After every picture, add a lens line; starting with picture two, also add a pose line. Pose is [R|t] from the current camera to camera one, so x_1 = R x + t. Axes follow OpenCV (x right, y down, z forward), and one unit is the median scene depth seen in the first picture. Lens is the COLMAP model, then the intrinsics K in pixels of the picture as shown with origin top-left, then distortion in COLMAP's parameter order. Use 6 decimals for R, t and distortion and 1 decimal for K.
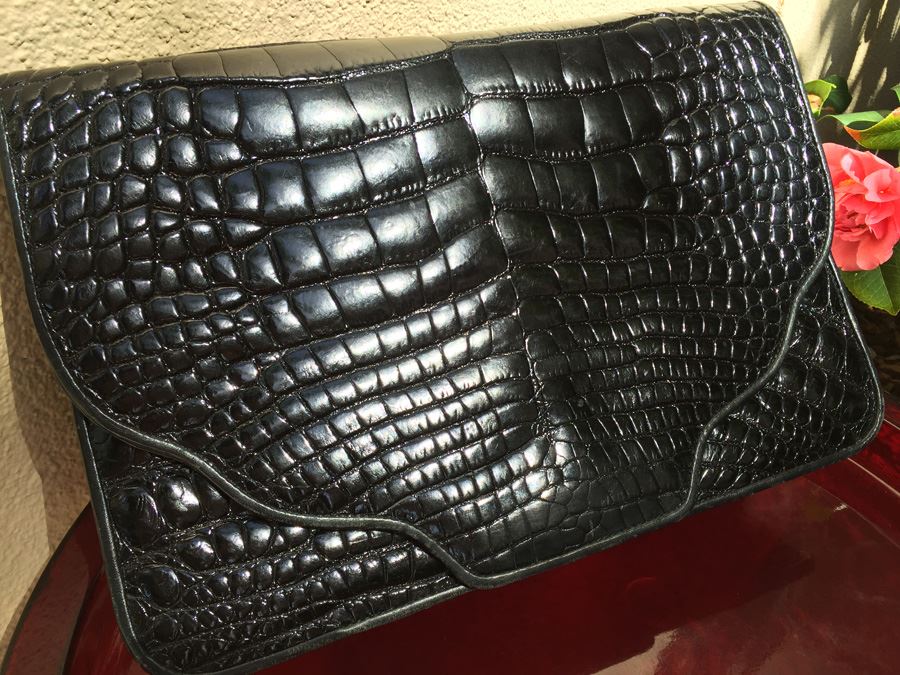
lens RADIAL K [[765.9, 0, 435.9], [0, 765.9, 337.5], [0, 0, 1]] dist [0.086373, -0.000347]
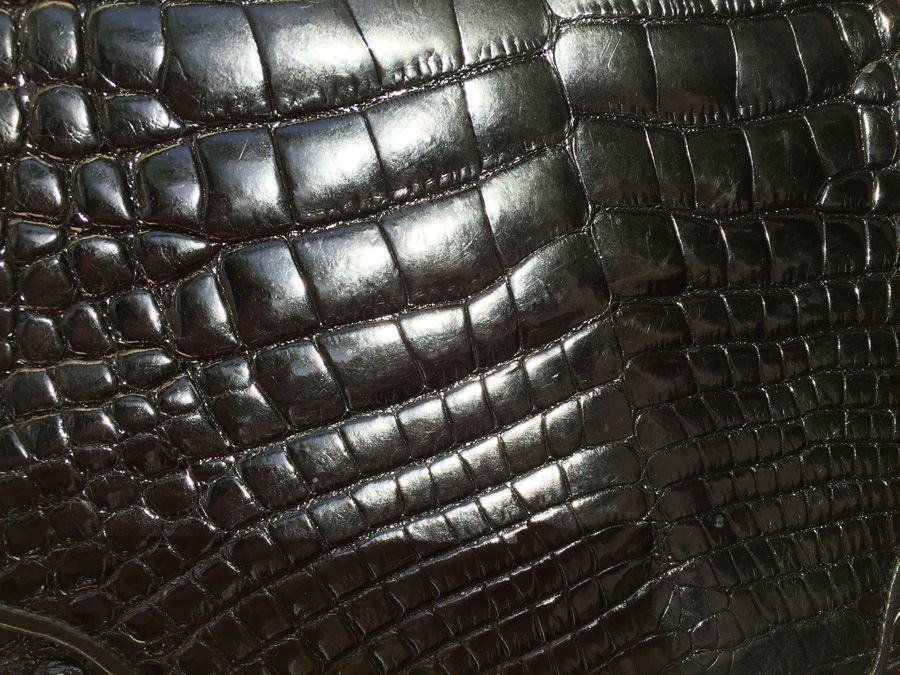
lens RADIAL K [[785.9, 0, 450.0], [0, 785.9, 337.5], [0, 0, 1]] dist [0.088135, -0.121770]
pose [[0.999644, 0.018470, -0.019275, -0.022883], [-0.016810, 0.996409, 0.082980, -0.117908], [0.020738, -0.082626, 0.996365, 0.365477]]
